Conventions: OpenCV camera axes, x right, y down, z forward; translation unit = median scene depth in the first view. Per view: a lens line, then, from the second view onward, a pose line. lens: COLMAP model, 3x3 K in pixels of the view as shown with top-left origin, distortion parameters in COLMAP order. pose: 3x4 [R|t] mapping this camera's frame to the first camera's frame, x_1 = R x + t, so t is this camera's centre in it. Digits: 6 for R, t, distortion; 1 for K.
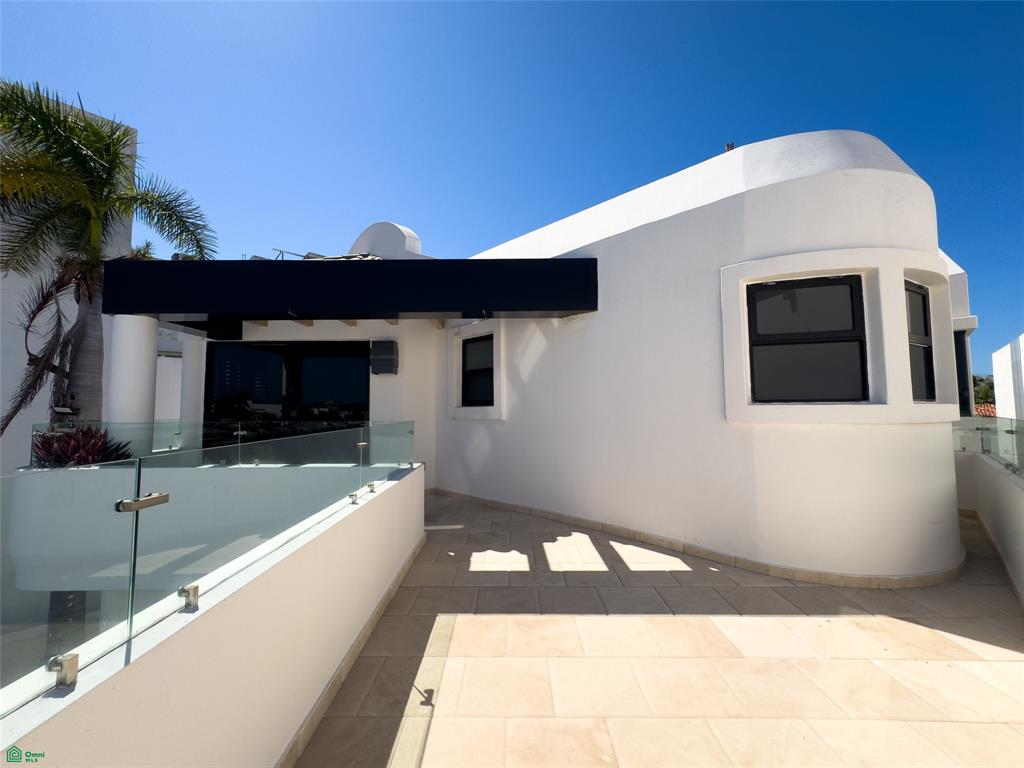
lens RADIAL K [[408.6, 0, 511.3], [0, 408.6, 382.7], [0, 0, 1]] dist [-0.001575, 0.000471]
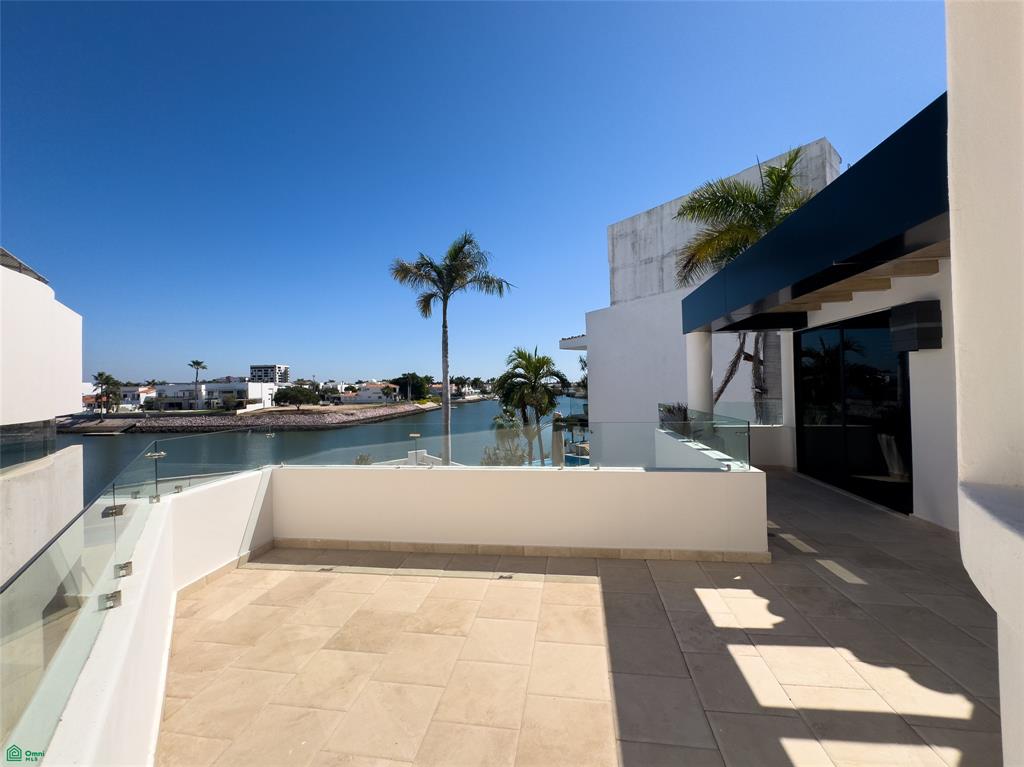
lens RADIAL K [[408.6, 0, 514.7], [0, 408.6, 382.2], [0, 0, 1]] dist [-0.001575, 0.000471]
pose [[-0.146727, 0.001155, -0.989176, 0.927739], [0.082112, 0.996562, -0.011016, -0.030582], [0.985763, -0.082839, -0.146317, 0.822310]]
